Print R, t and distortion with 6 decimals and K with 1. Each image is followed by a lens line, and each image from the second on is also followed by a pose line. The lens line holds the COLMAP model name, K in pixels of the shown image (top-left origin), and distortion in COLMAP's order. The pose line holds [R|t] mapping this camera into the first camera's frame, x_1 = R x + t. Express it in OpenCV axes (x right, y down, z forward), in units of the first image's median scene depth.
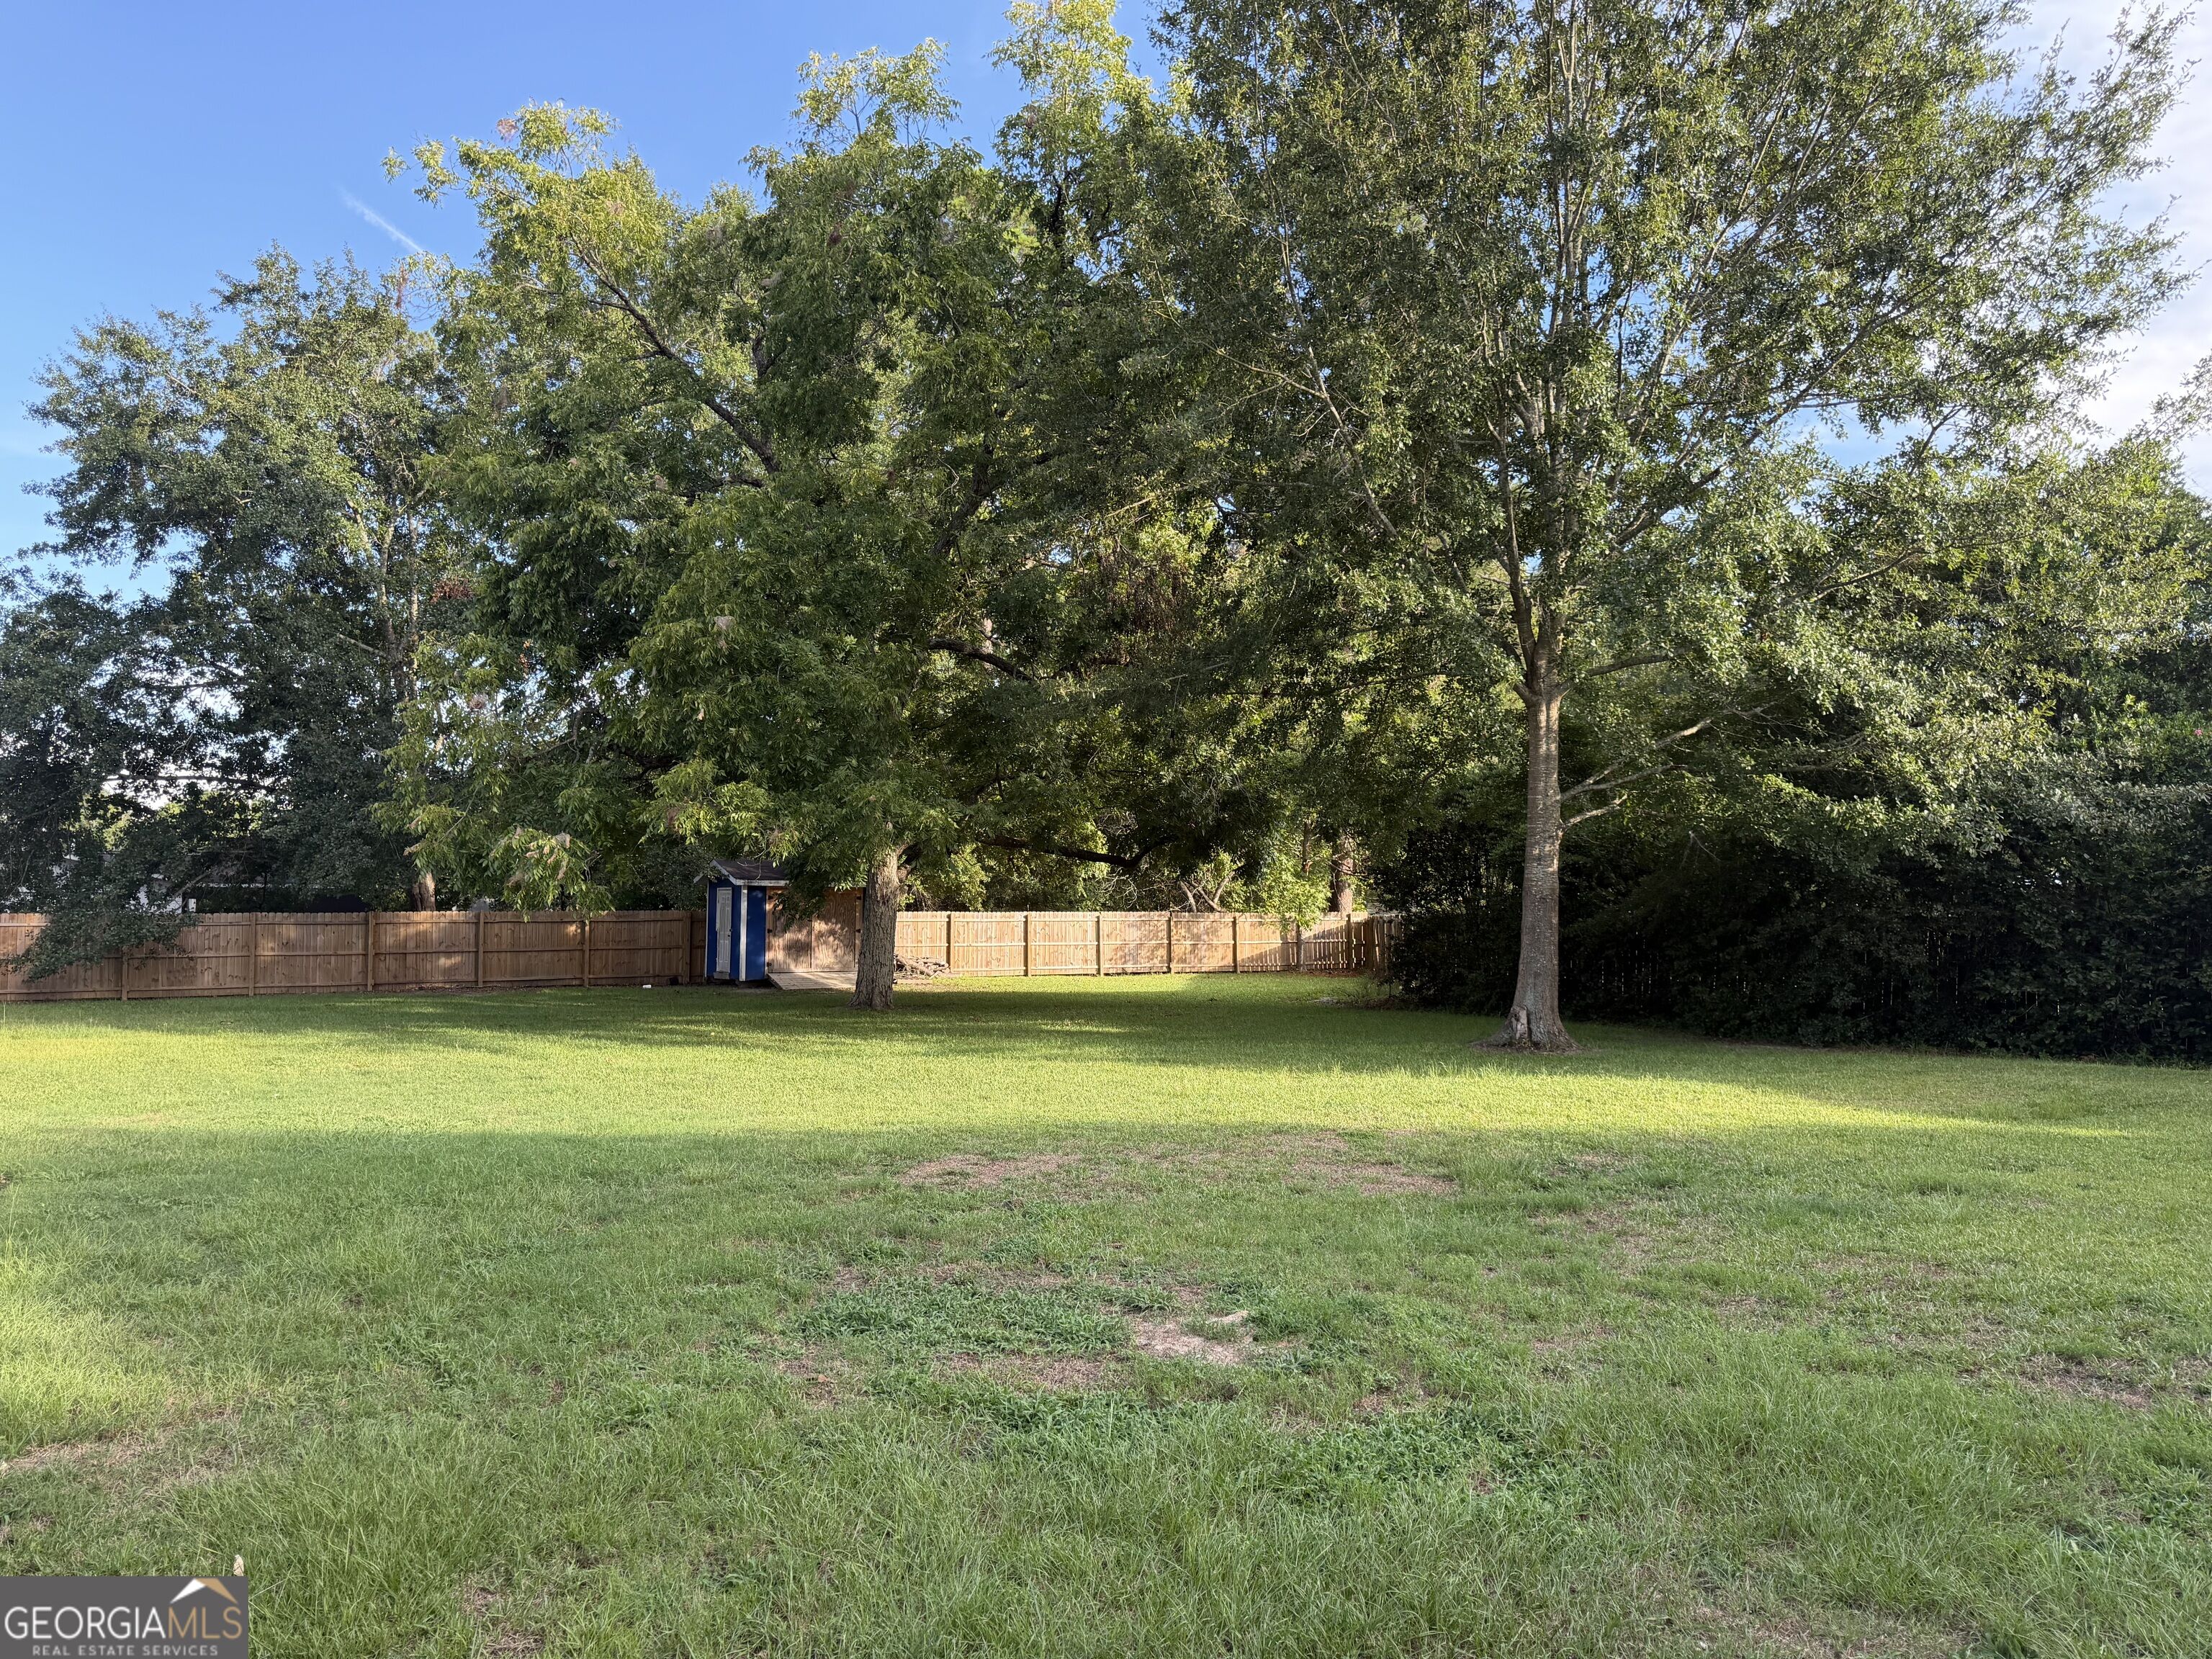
lens RADIAL K [[1600.4, 0, 1103.5], [0, 1600.4, 836.7], [0, 0, 1]] dist [0.055317, -0.016810]
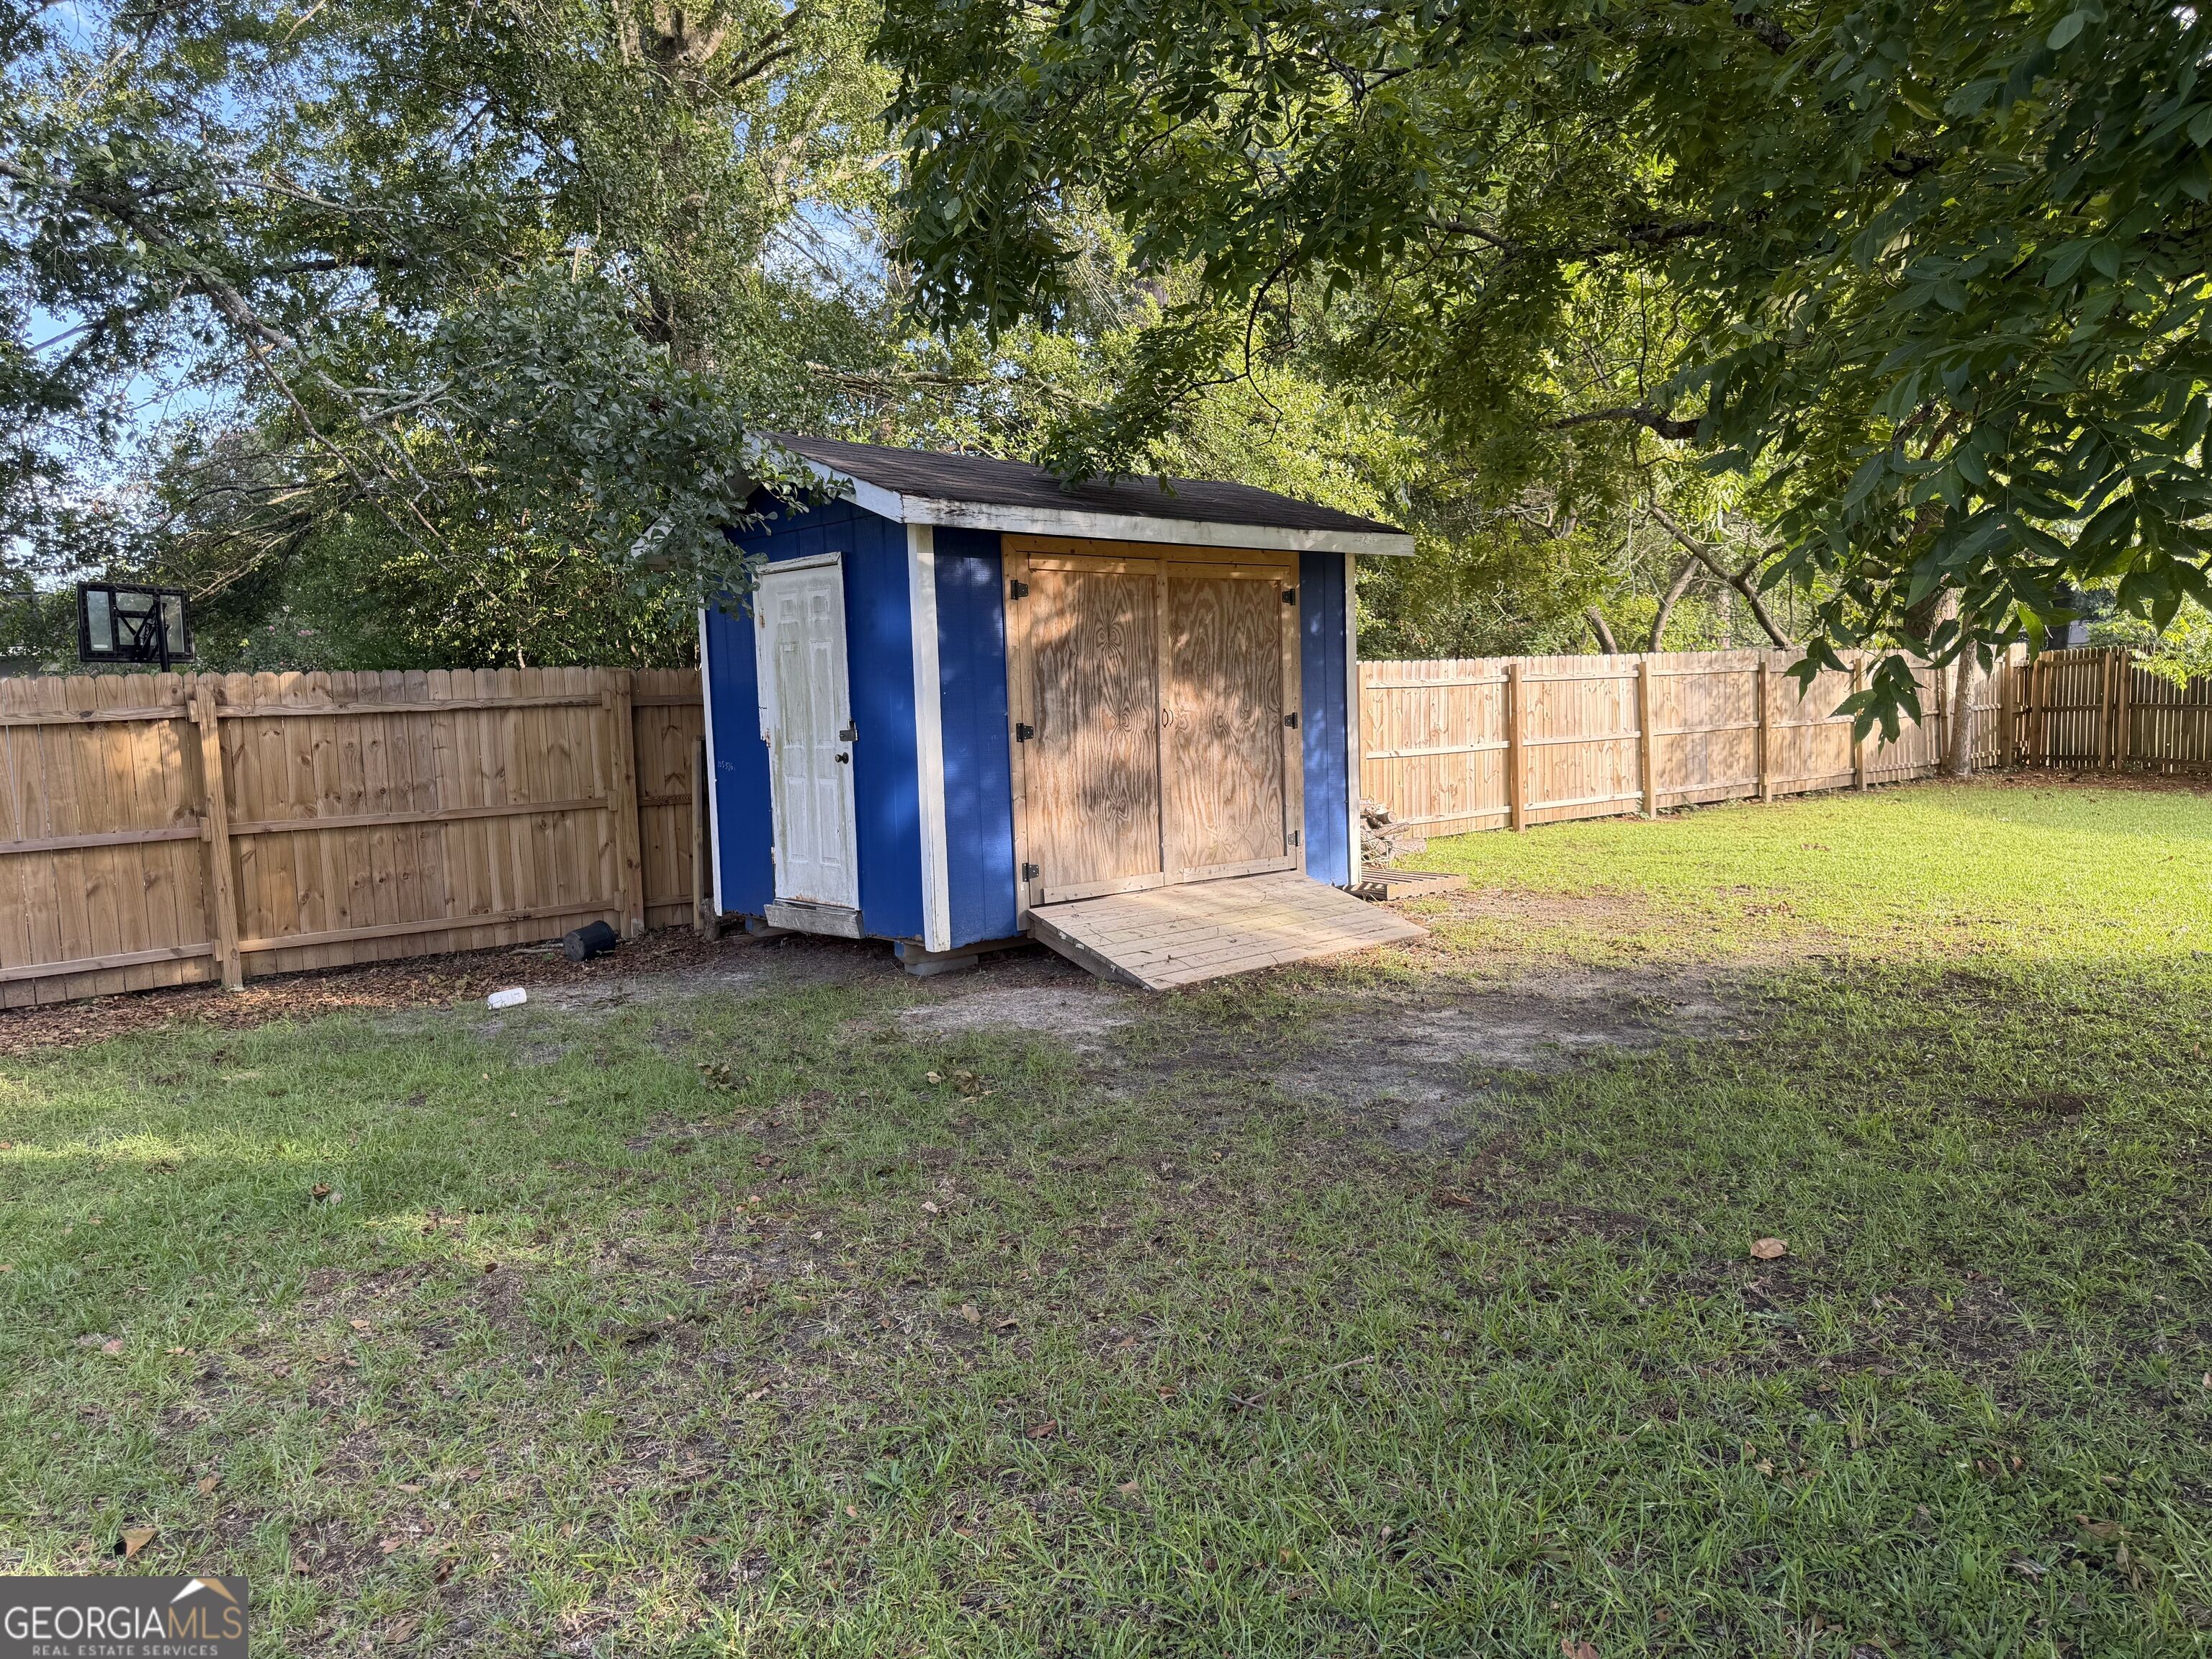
lens RADIAL K [[1600.4, 0, 1106.1], [0, 1600.4, 825.8], [0, 0, 1]] dist [0.055317, -0.016810]
pose [[0.989967, -0.047533, 0.133062, -0.224914], [0.030981, 0.991823, 0.123805, 0.043517], [-0.137859, -0.118440, 0.983345, 0.755416]]
